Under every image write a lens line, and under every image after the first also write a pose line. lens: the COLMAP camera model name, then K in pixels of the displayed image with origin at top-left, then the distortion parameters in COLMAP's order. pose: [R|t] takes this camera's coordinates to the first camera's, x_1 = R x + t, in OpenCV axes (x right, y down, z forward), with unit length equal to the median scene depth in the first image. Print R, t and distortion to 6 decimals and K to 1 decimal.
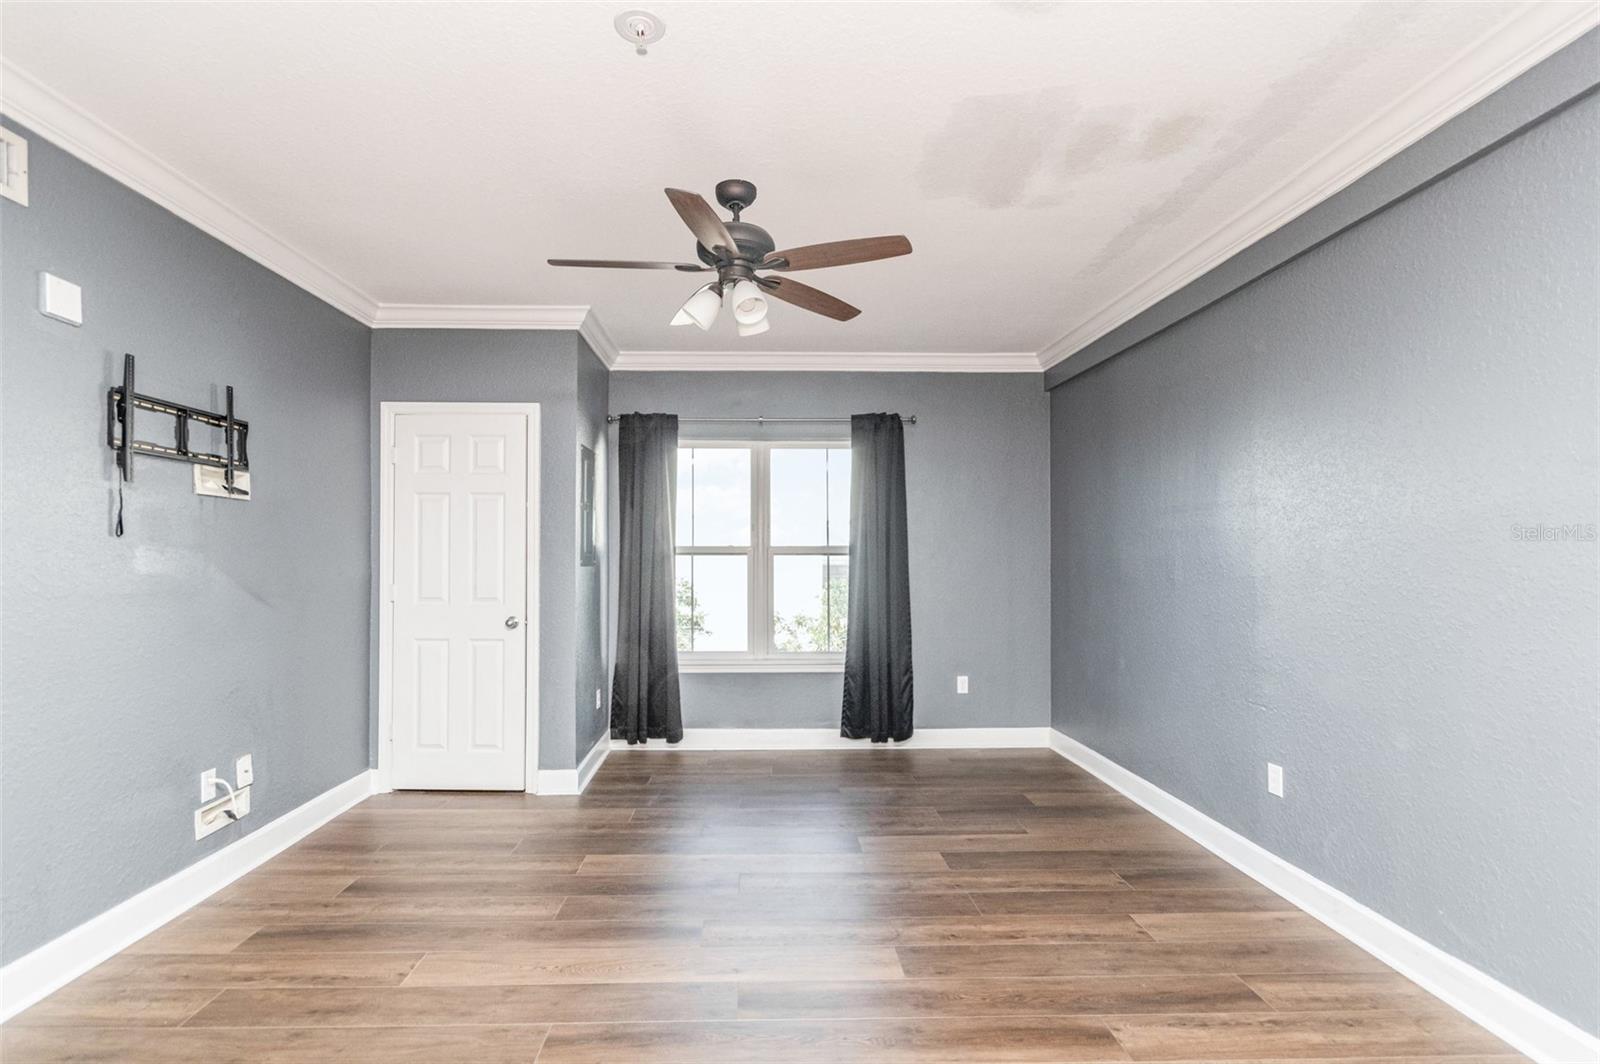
lens RADIAL K [[748.7, 0, 784.2], [0, 748.7, 557.0], [0, 0, 1]] dist [0.001495, 0.000486]
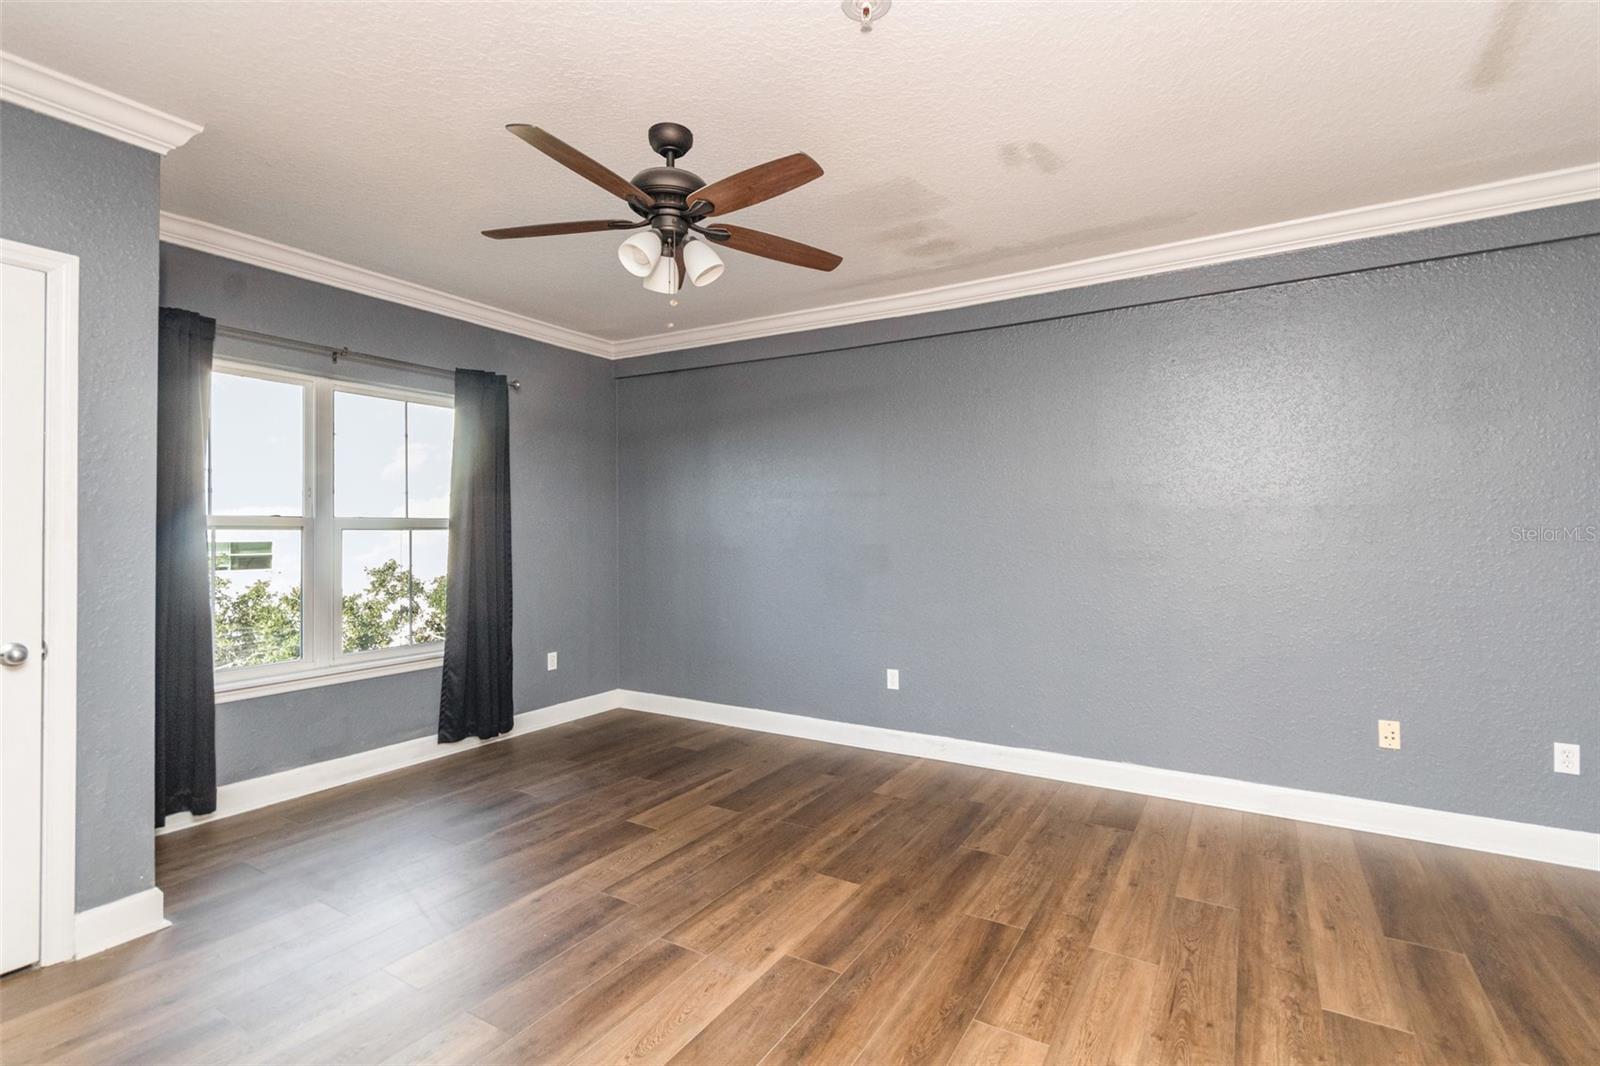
lens RADIAL K [[748.7, 0, 776.3], [0, 748.7, 541.0], [0, 0, 1]] dist [0.001495, 0.000486]
pose [[0.554248, -0.010003, 0.832292, -0.497400], [-0.000335, 0.999925, 0.012240, -0.001342], [-0.832352, -0.007063, 0.554203, 0.246854]]
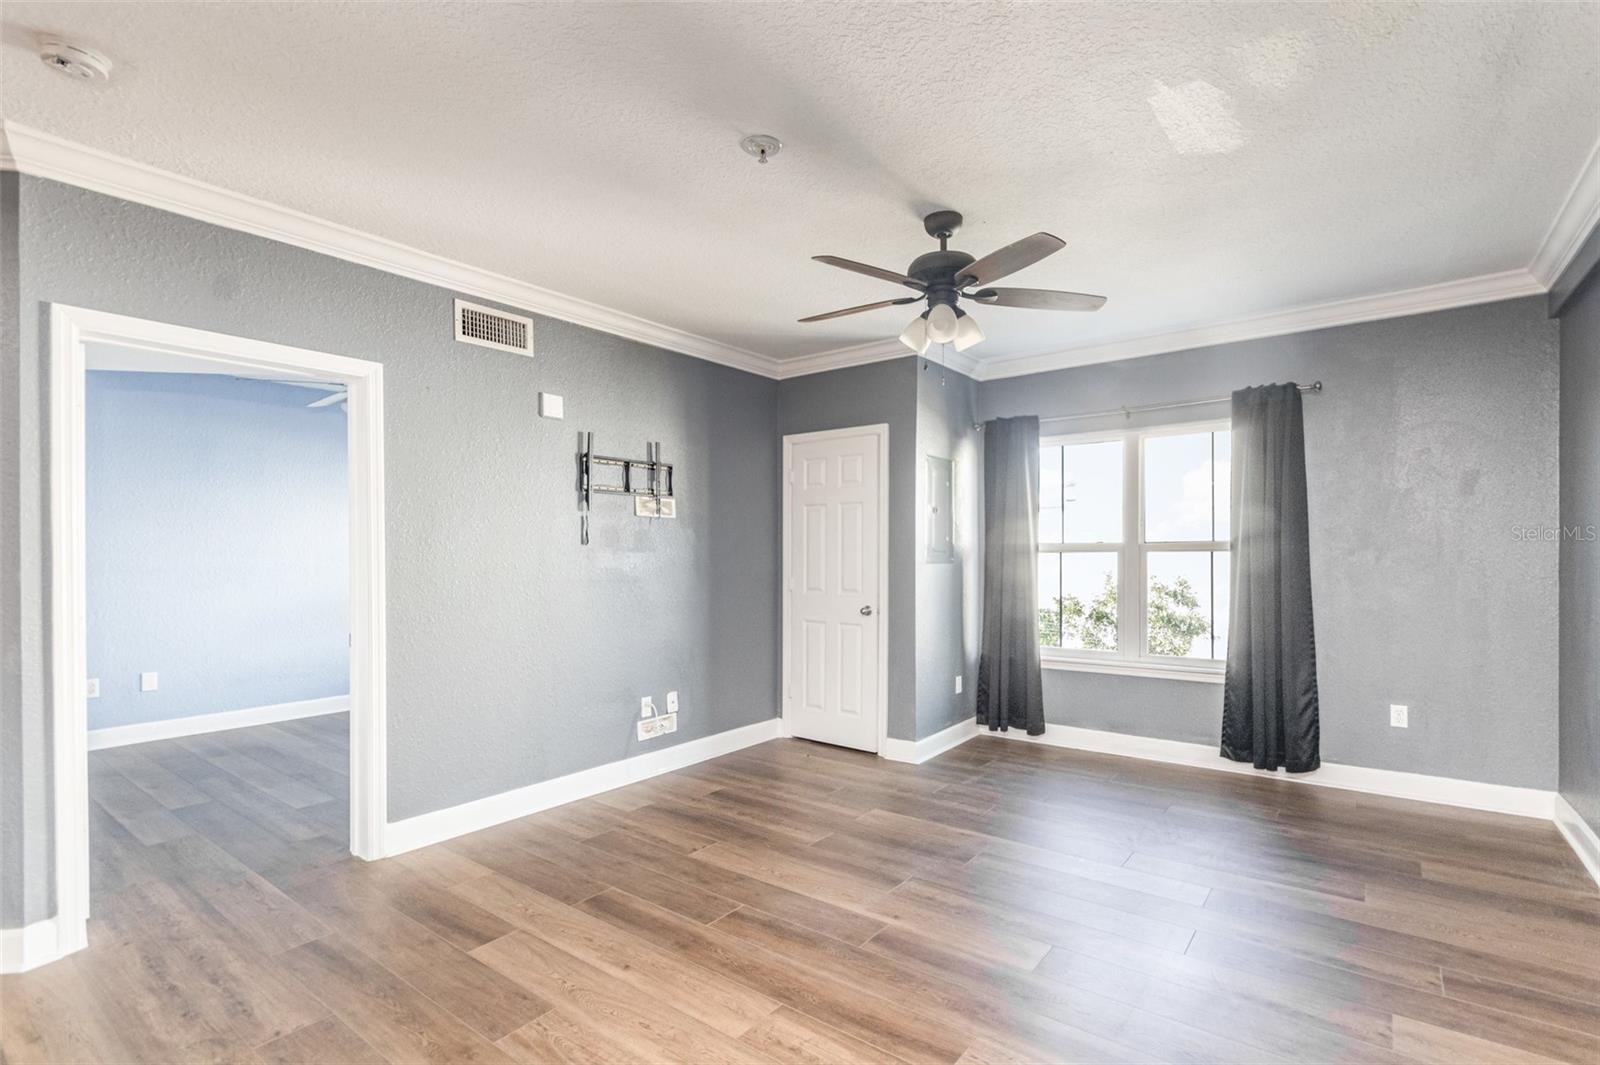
lens RADIAL K [[748.7, 0, 827.9], [0, 748.7, 563.2], [0, 0, 1]] dist [0.001495, 0.000486]
pose [[0.788441, 0.003182, -0.615102, 0.301268], [0.004811, 0.999924, 0.011339, -0.001371], [0.615092, -0.011899, 0.788366, 0.021223]]
